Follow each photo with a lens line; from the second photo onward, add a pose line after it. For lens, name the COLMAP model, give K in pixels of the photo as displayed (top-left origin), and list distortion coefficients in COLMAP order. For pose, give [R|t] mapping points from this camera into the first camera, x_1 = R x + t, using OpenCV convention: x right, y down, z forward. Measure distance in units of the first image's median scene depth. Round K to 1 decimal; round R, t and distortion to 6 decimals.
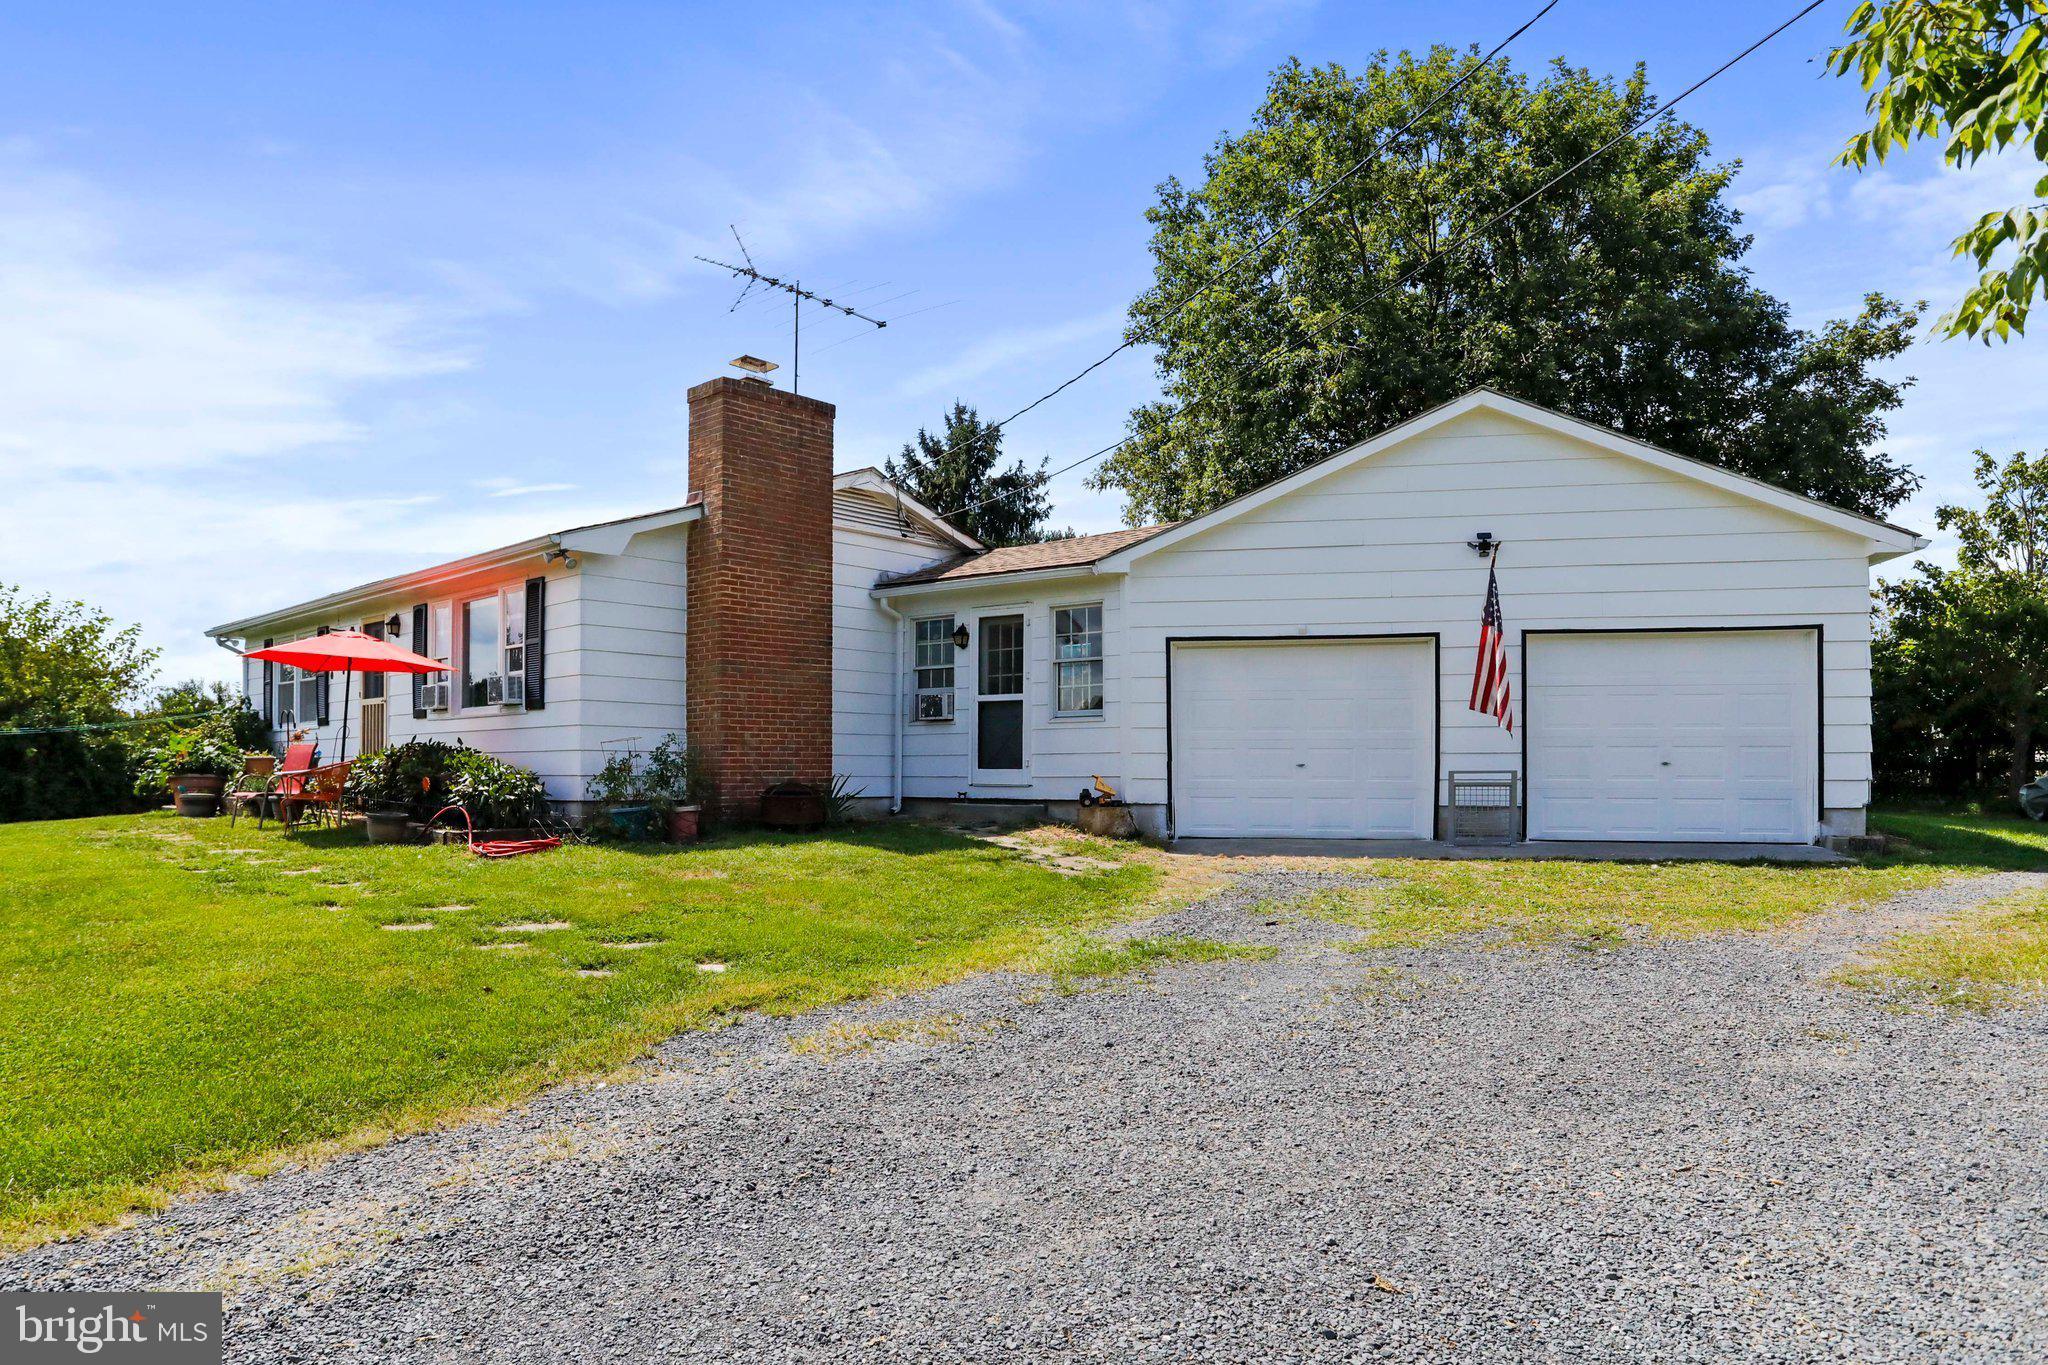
lens RADIAL K [[1296.6, 0, 1024.0], [0, 1296.6, 682.5], [0, 0, 1]] dist [-0.034487, 0.061715]
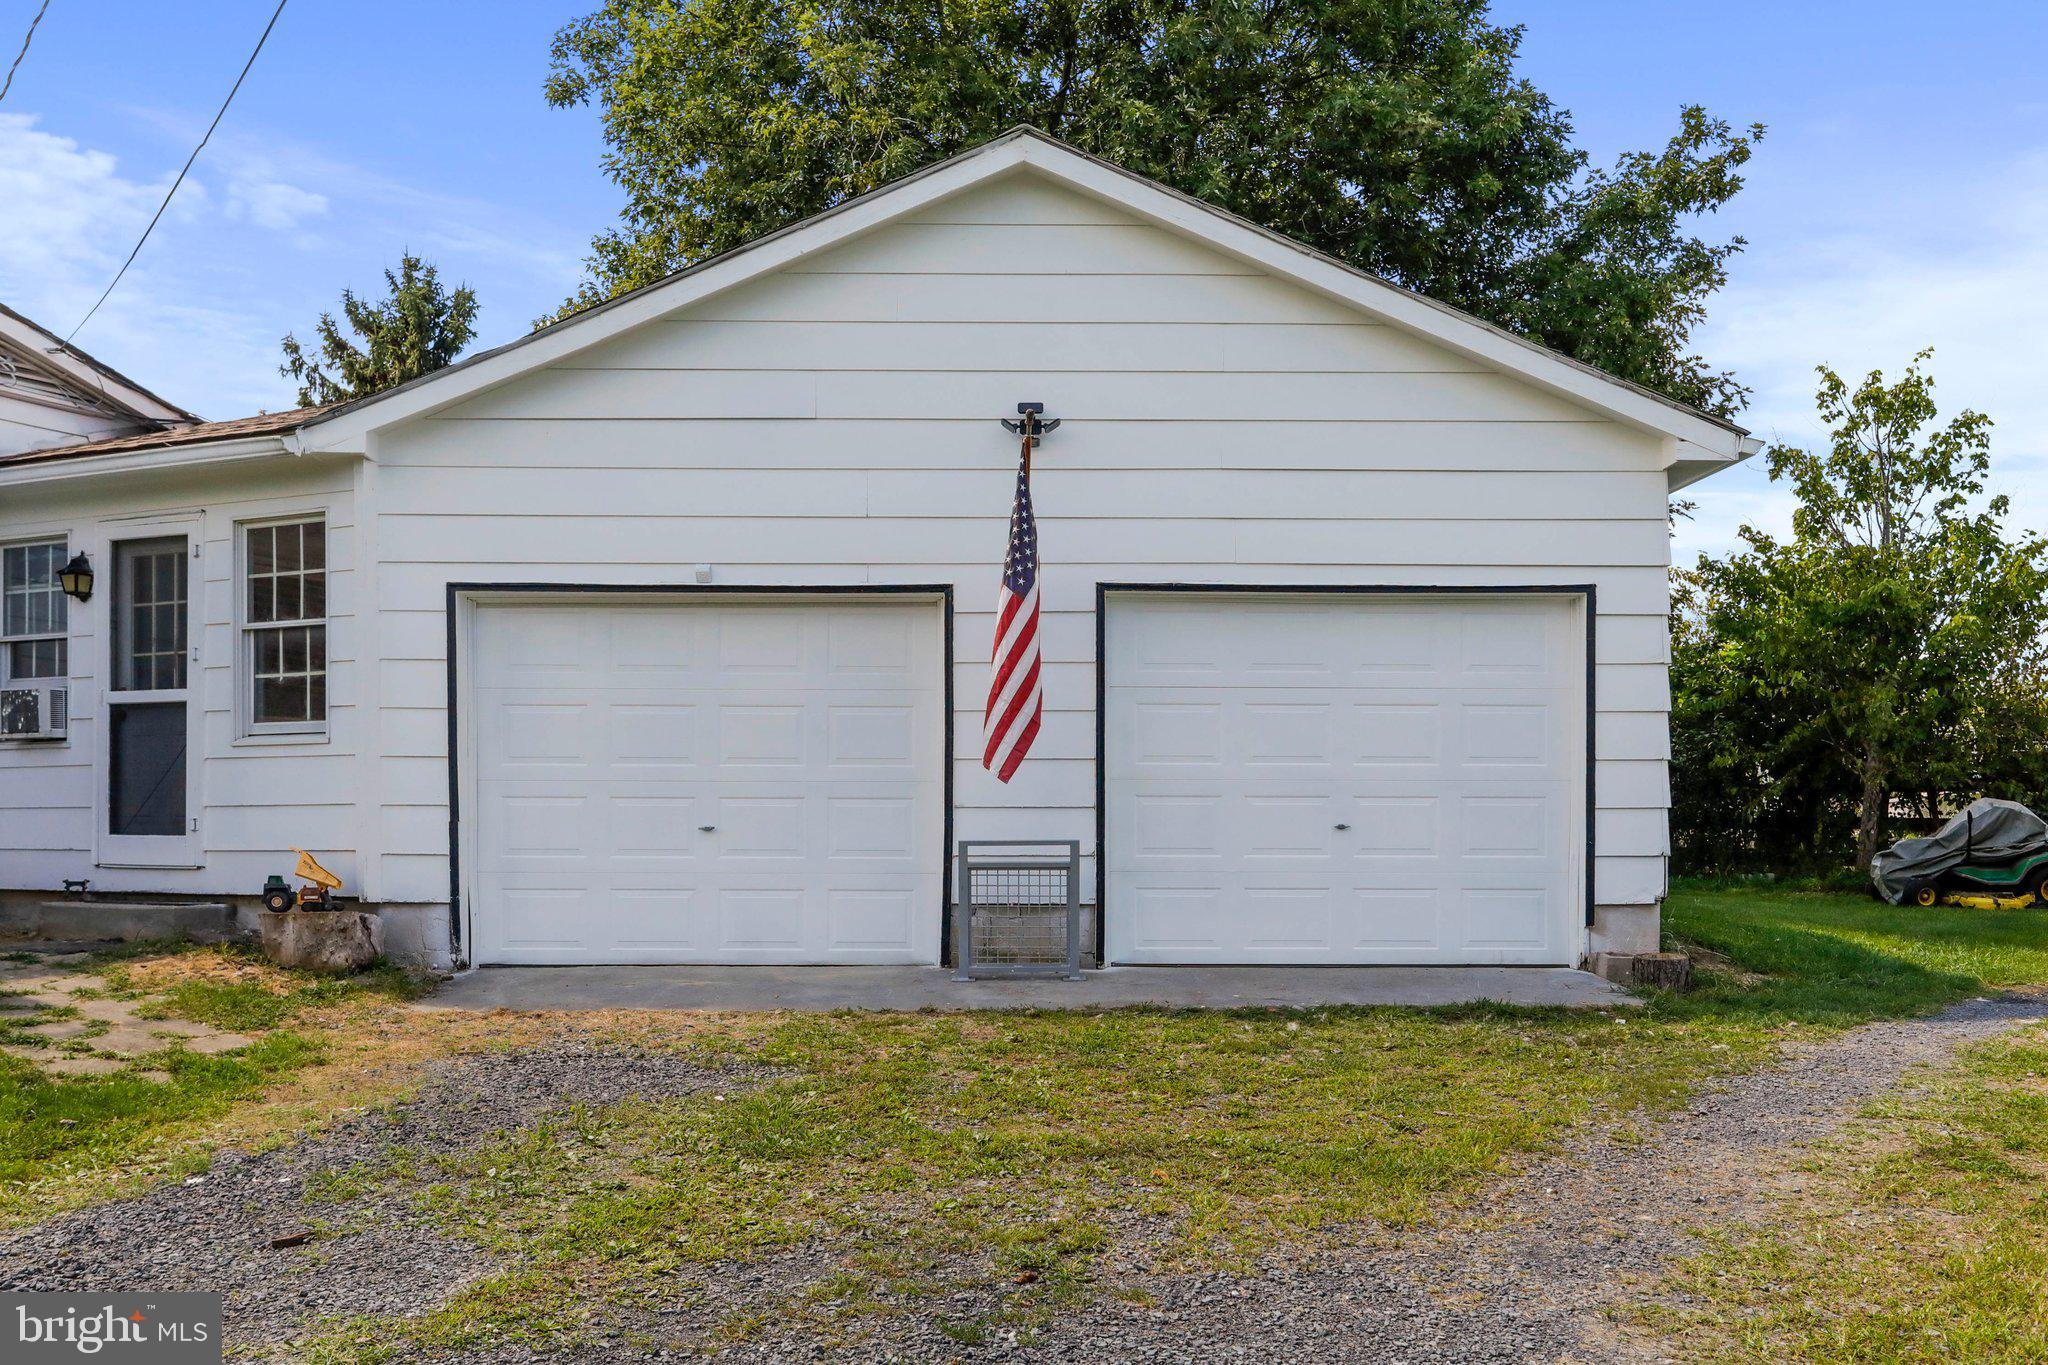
lens RADIAL K [[1674.7, 0, 1024.0], [0, 1674.7, 682.5], [0, 0, 1]] dist [-0.007590, 0.150554]
pose [[0.979706, 0.017096, 0.199711, 0.158763], [-0.014485, 0.999790, -0.014528, 0.009149], [-0.199917, 0.011341, 0.979747, 0.229615]]
